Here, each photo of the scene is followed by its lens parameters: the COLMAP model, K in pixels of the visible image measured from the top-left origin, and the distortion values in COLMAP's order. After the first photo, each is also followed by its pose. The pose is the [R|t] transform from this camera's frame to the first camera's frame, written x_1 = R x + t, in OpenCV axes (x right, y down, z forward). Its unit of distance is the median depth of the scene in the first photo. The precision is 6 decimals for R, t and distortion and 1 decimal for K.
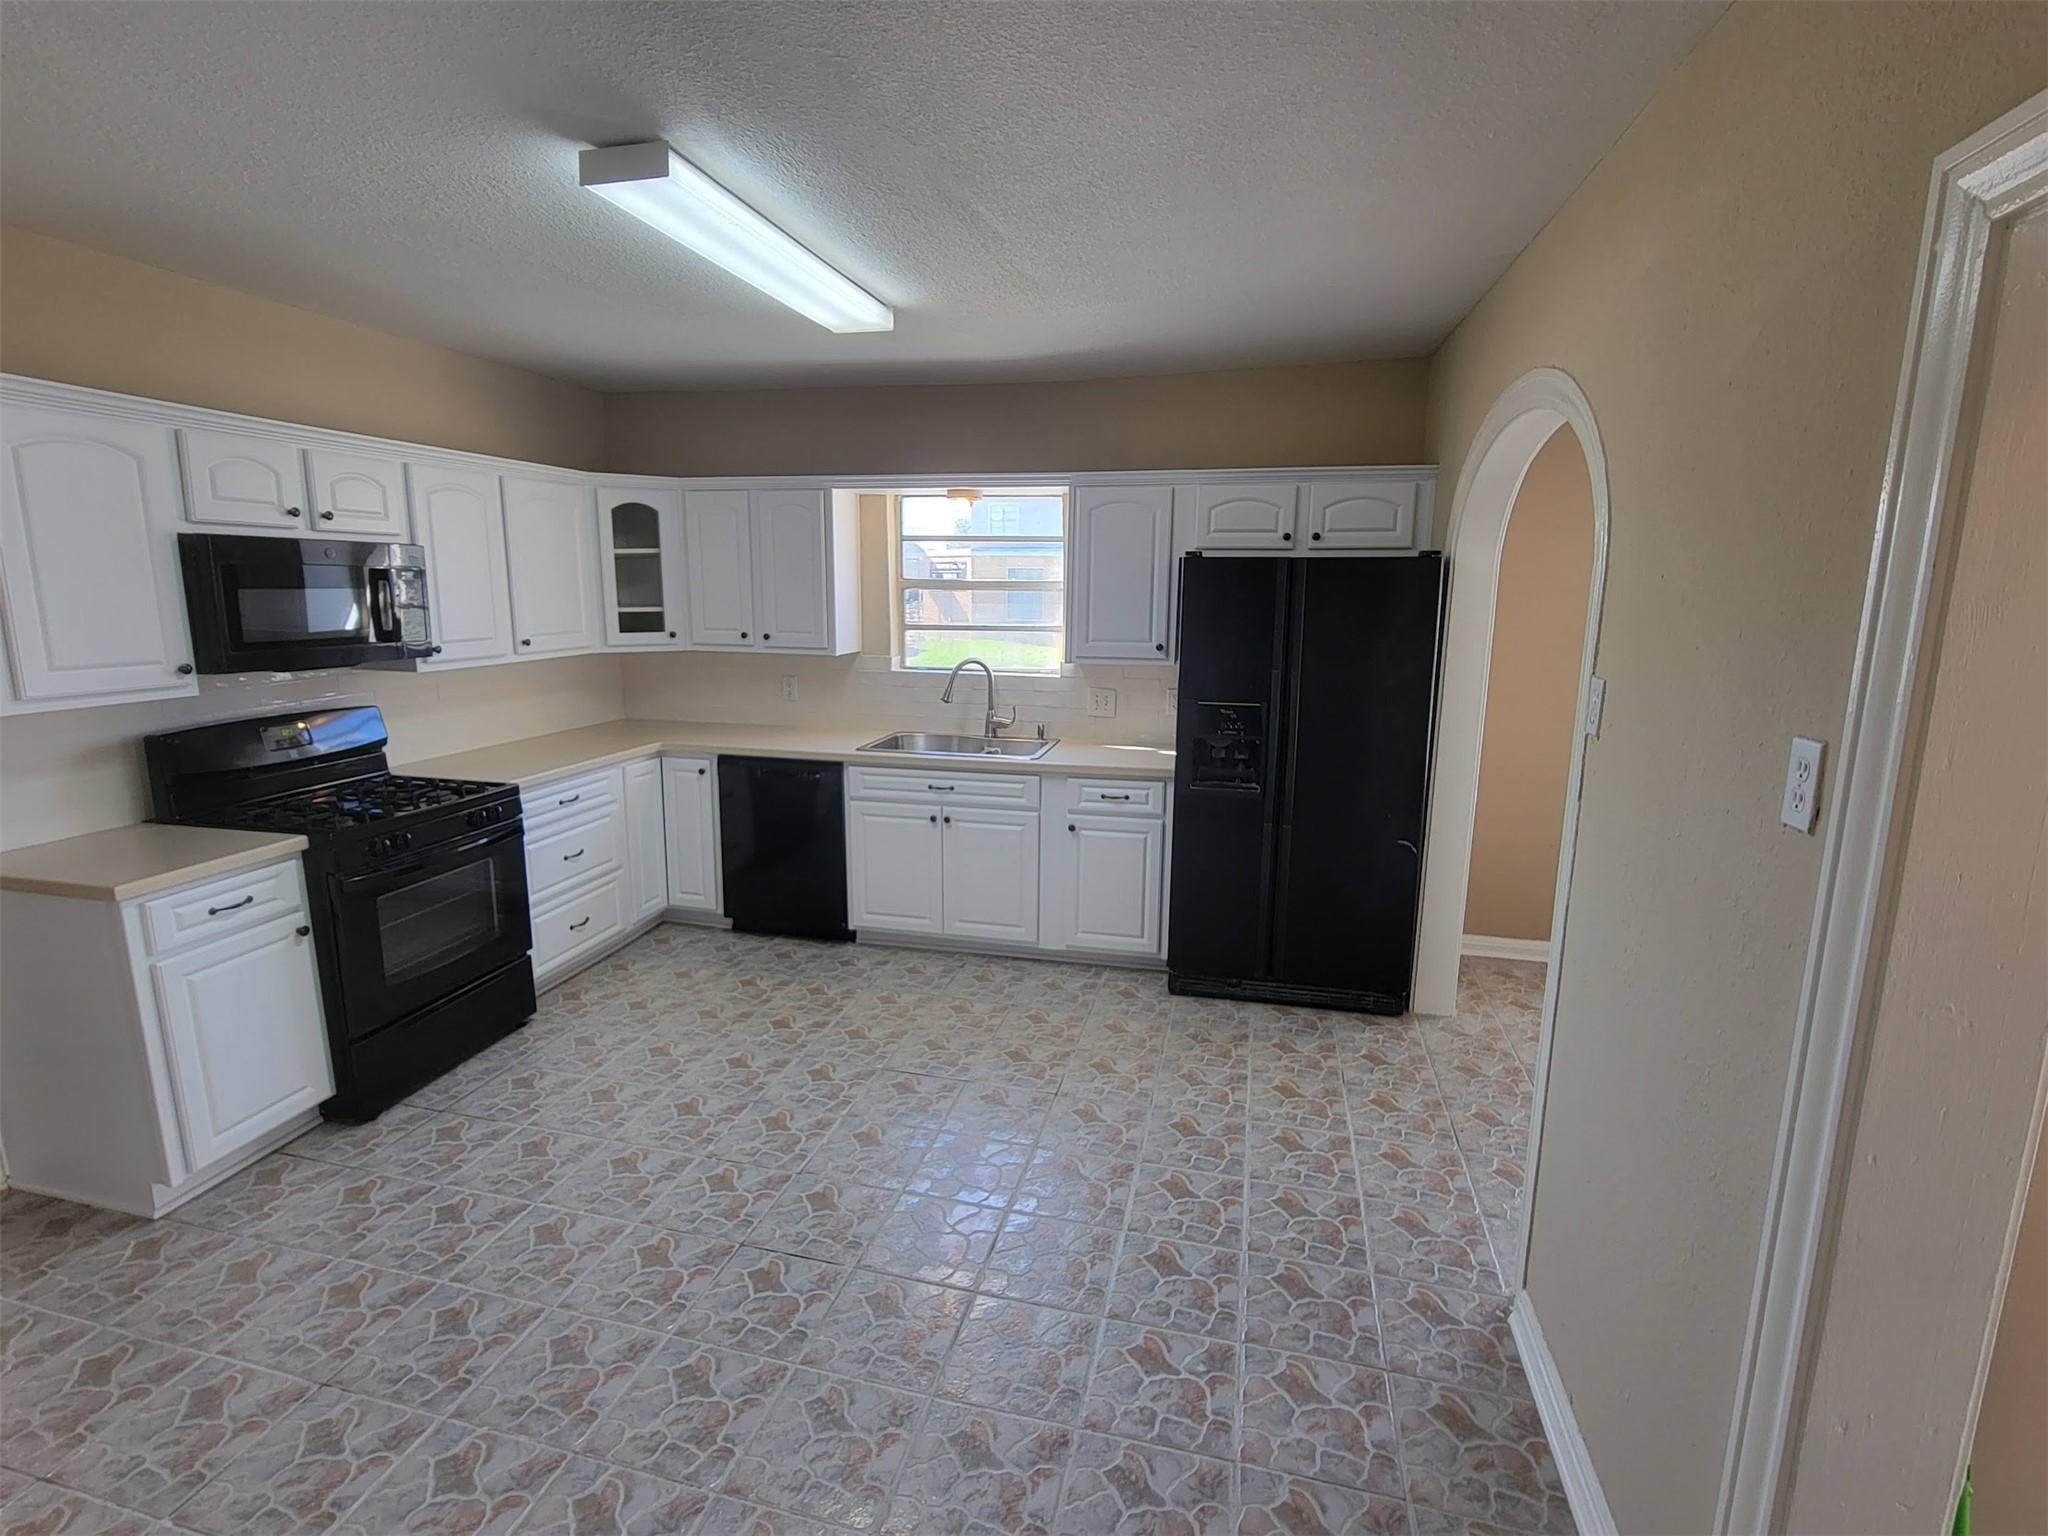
lens RADIAL K [[965.6, 0, 1021.8], [0, 965.6, 758.1], [0, 0, 1]] dist [-0.002052, 0.001487]
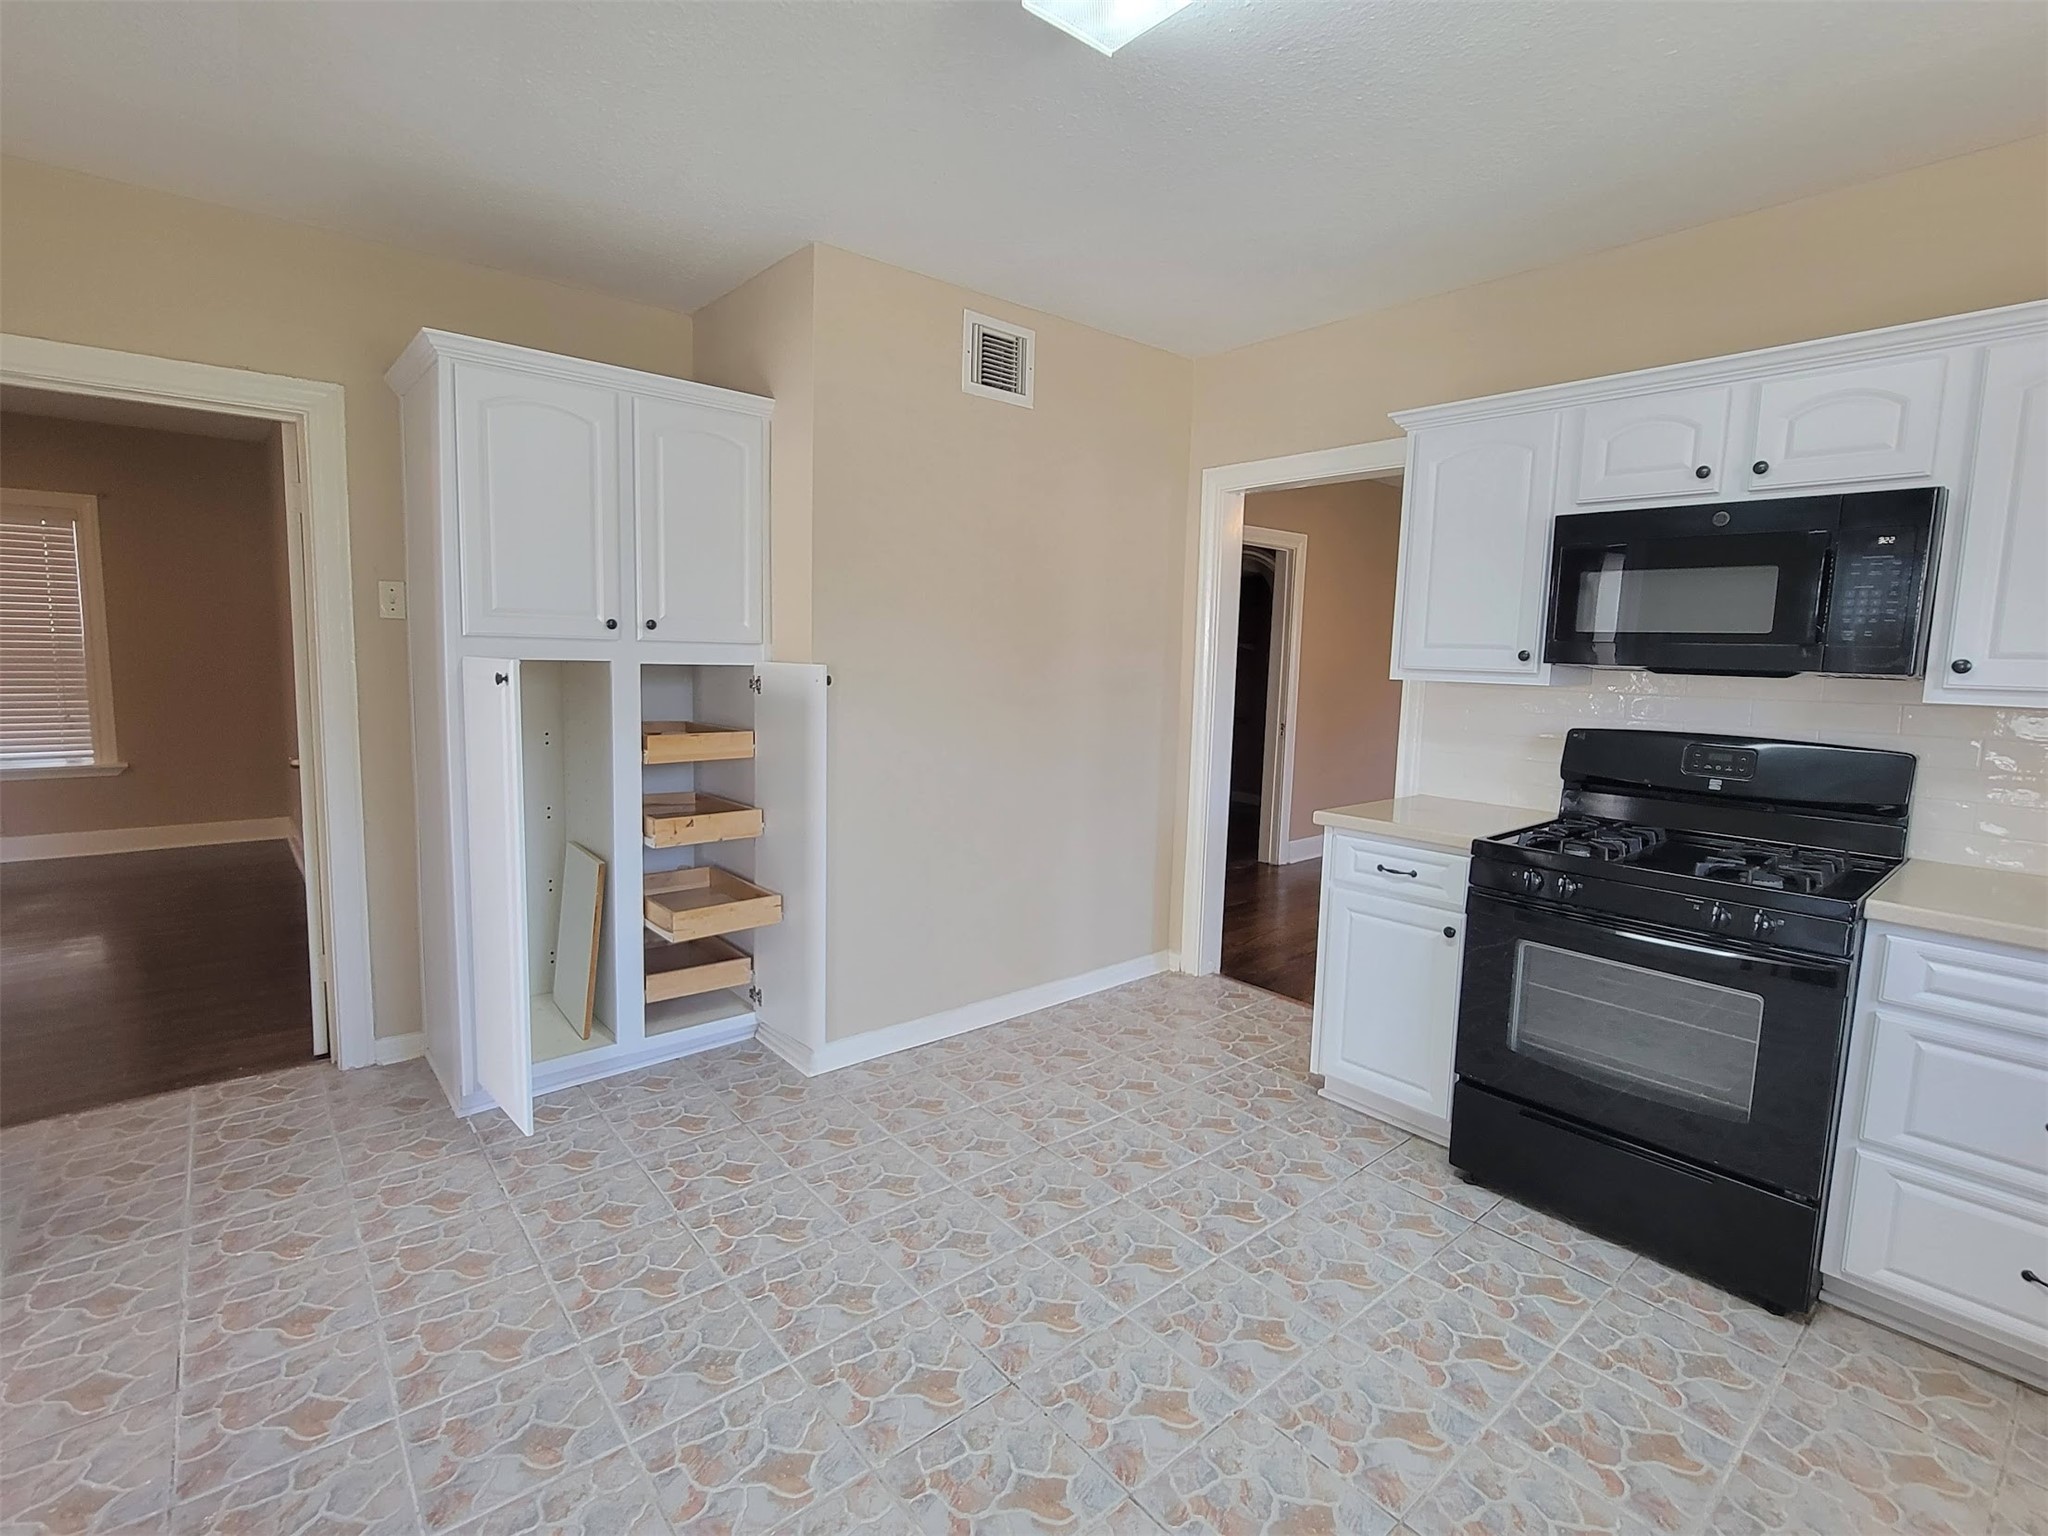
lens RADIAL K [[965.6, 0, 1017.9], [0, 965.6, 768.8], [0, 0, 1]] dist [-0.002052, 0.001487]
pose [[-0.592409, 0.085026, -0.801138, 0.247088], [-0.170647, 0.958608, 0.227925, -0.118101], [0.787357, 0.271736, -0.553378, 1.172268]]
